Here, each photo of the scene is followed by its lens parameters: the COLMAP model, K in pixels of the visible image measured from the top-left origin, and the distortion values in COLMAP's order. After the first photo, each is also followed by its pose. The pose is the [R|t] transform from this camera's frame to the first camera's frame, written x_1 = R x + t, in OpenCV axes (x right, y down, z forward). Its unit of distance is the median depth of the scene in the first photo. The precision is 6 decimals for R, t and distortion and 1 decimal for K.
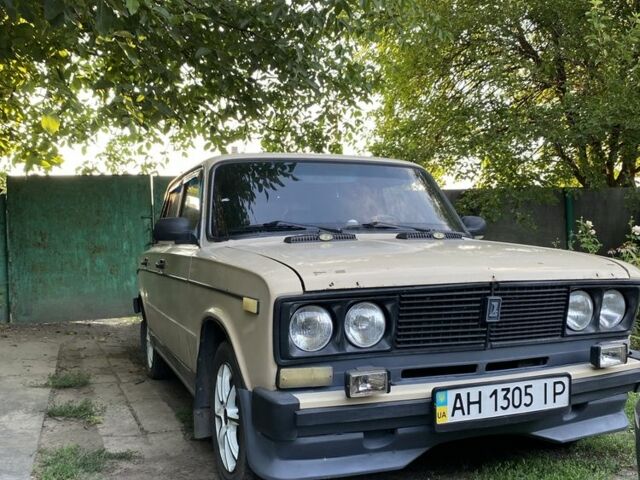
lens RADIAL K [[651.9, 0, 326.1], [0, 651.9, 238.0], [0, 0, 1]] dist [0.088717, -0.243908]
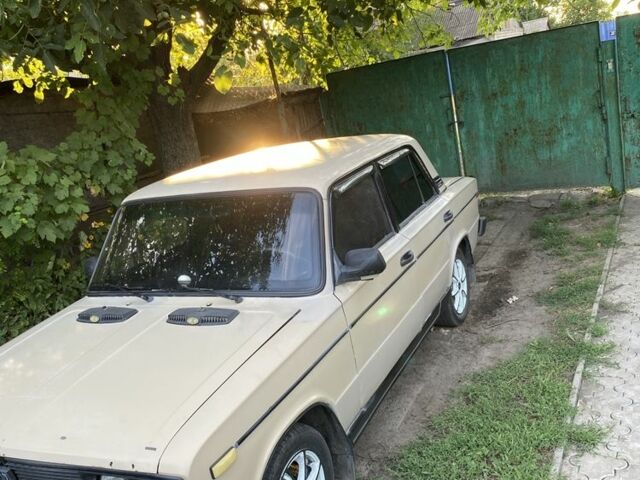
lens RADIAL K [[651.9, 0, 326.1], [0, 651.9, 238.0], [0, 0, 1]] dist [0.088717, -0.243908]
pose [[0.668750, 0.086648, -0.738421, 1.356641], [0.163767, 0.951625, 0.259980, -0.450775], [0.725227, -0.294791, 0.622209, 0.848401]]
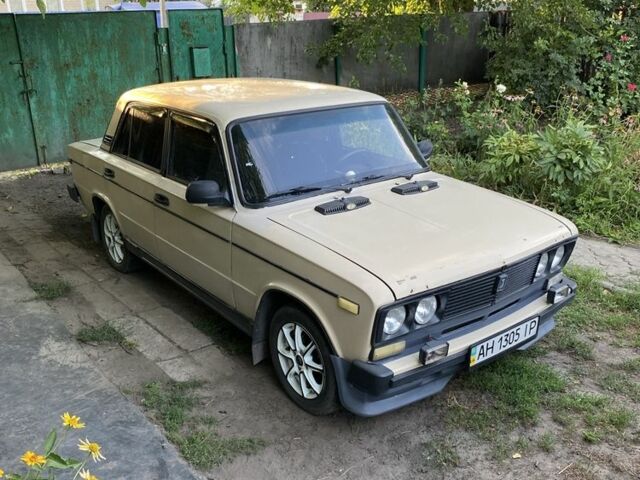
lens RADIAL K [[651.9, 0, 326.1], [0, 651.9, 238.0], [0, 0, 1]] dist [0.088717, -0.243908]
pose [[0.958726, -0.086560, 0.270835, -0.505323], [-0.011470, 0.939984, 0.341027, -0.481011], [-0.284100, -0.330058, 0.900194, -0.156561]]
